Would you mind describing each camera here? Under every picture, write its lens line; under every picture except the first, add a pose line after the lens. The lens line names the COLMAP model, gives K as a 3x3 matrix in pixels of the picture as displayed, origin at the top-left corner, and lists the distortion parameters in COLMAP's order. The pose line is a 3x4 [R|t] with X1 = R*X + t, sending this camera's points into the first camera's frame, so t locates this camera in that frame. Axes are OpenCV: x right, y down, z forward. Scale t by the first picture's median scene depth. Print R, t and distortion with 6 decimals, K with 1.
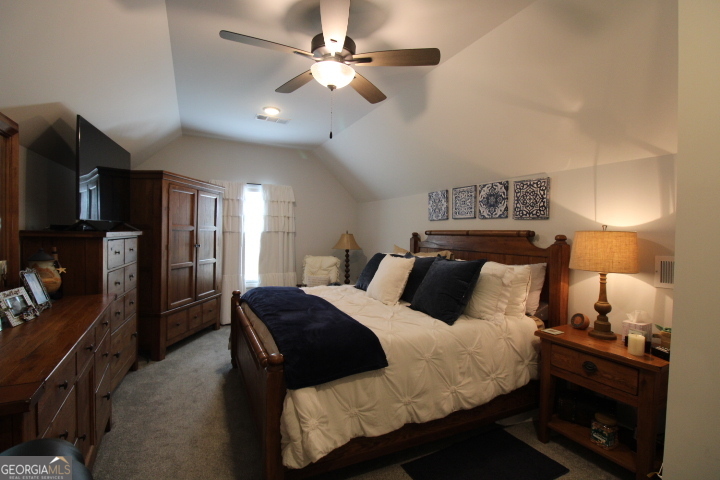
lens RADIAL K [[334.3, 0, 363.6], [0, 334.3, 239.4], [0, 0, 1]] dist [-0.005082, -0.006748]
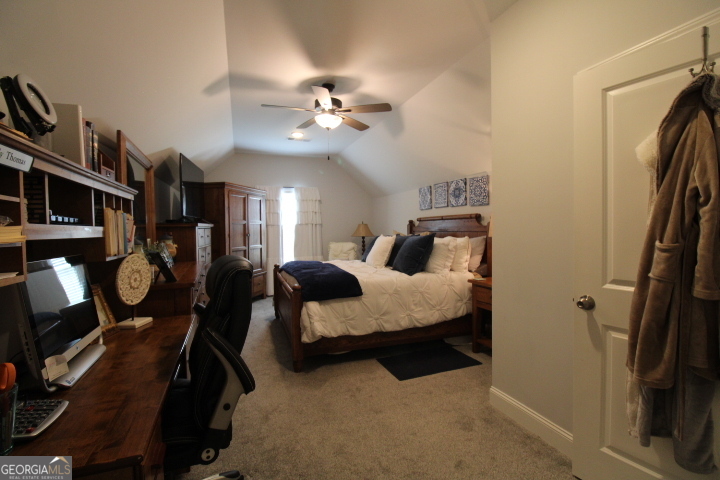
lens RADIAL K [[334.3, 0, 364.7], [0, 334.3, 239.1], [0, 0, 1]] dist [-0.005082, -0.006748]
pose [[0.993335, -0.027920, -0.111828, 0.173538], [0.029209, 0.999524, 0.009909, 0.050024], [0.111498, -0.013110, 0.993678, -0.420813]]
